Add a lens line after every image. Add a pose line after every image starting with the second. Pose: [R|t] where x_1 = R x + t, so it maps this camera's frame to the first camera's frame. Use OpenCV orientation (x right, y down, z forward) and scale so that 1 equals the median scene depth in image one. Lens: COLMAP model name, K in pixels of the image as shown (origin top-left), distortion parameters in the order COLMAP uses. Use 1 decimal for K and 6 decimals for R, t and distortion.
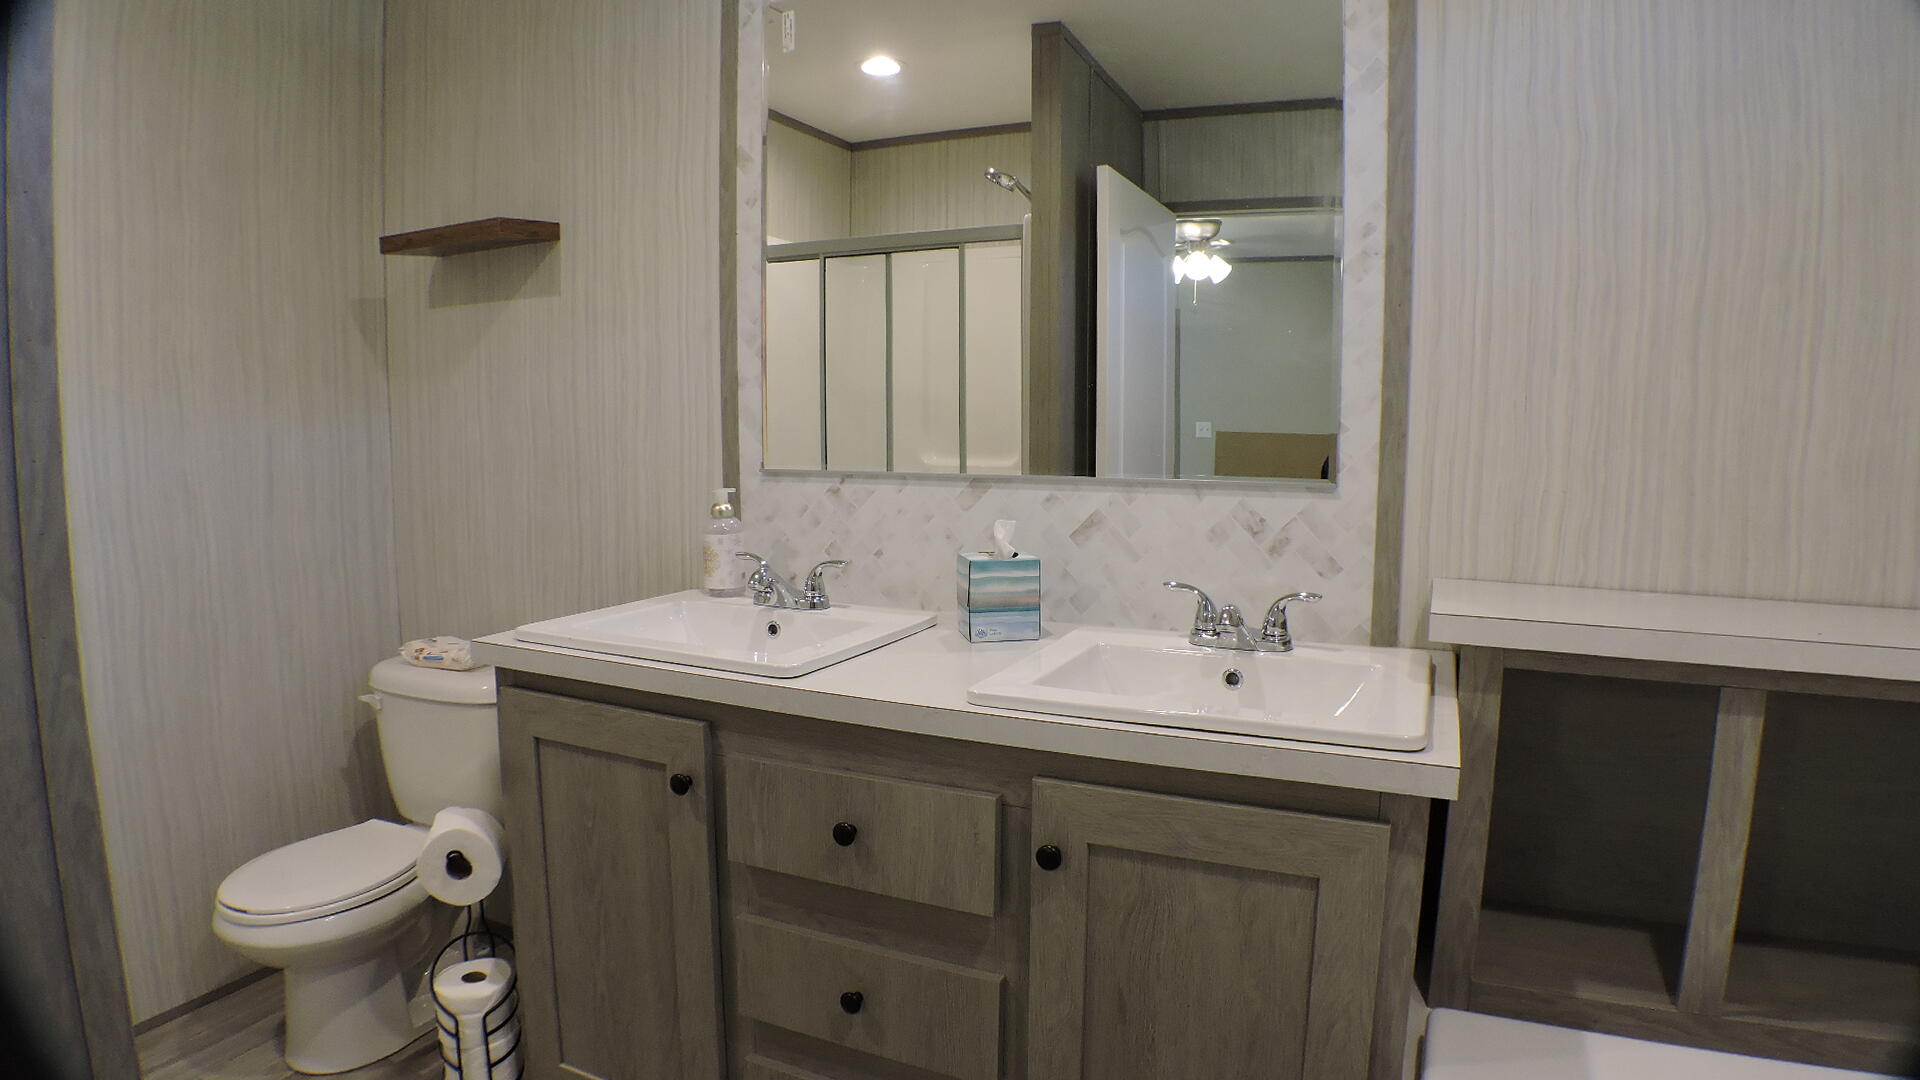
lens RADIAL K [[1066.8, 0, 963.4], [0, 1066.8, 533.3], [0, 0, 1]] dist [-0.132779, 0.022122]
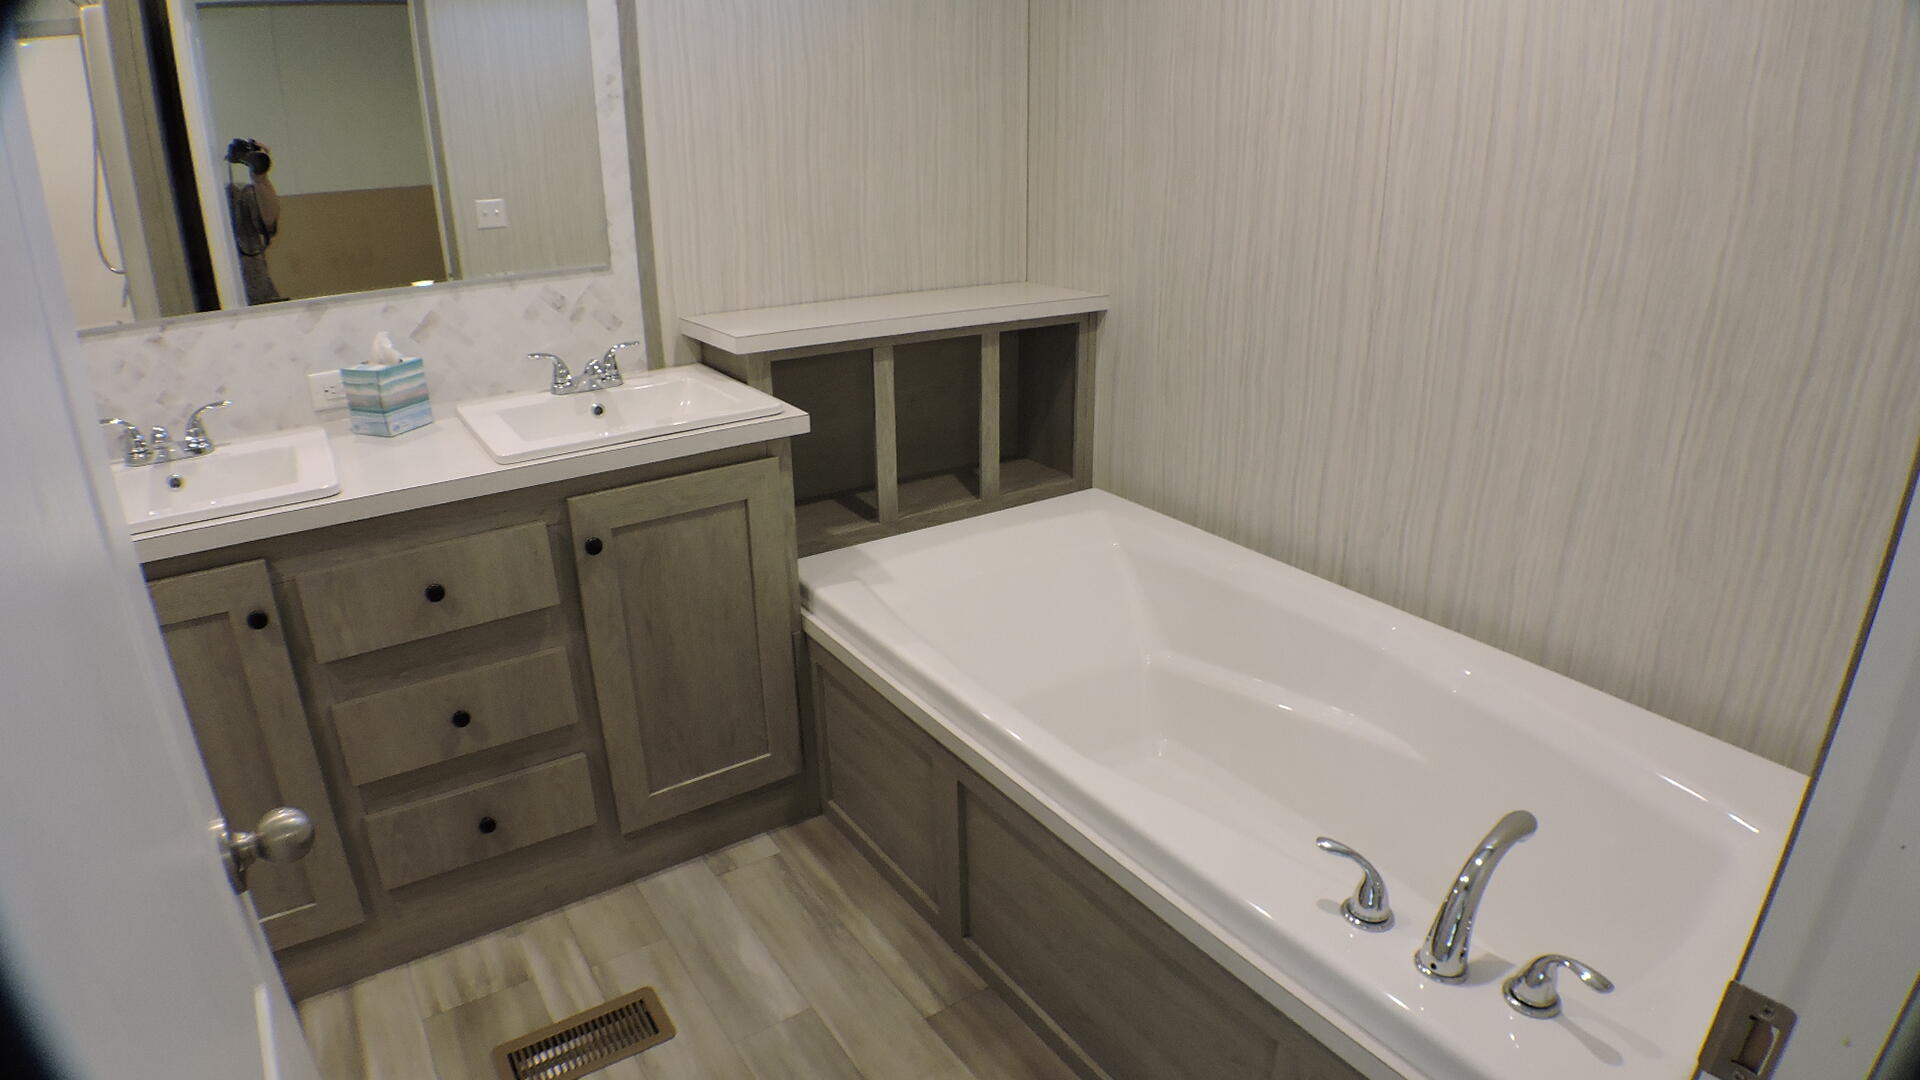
lens RADIAL K [[1066.8, 0, 963.4], [0, 1066.8, 533.3], [0, 0, 1]] dist [-0.132779, 0.022122]
pose [[0.514334, -0.318840, 0.796116, -0.704269], [0.107161, 0.944937, 0.309210, -0.096019], [-0.850868, -0.073725, 0.520181, -0.184509]]
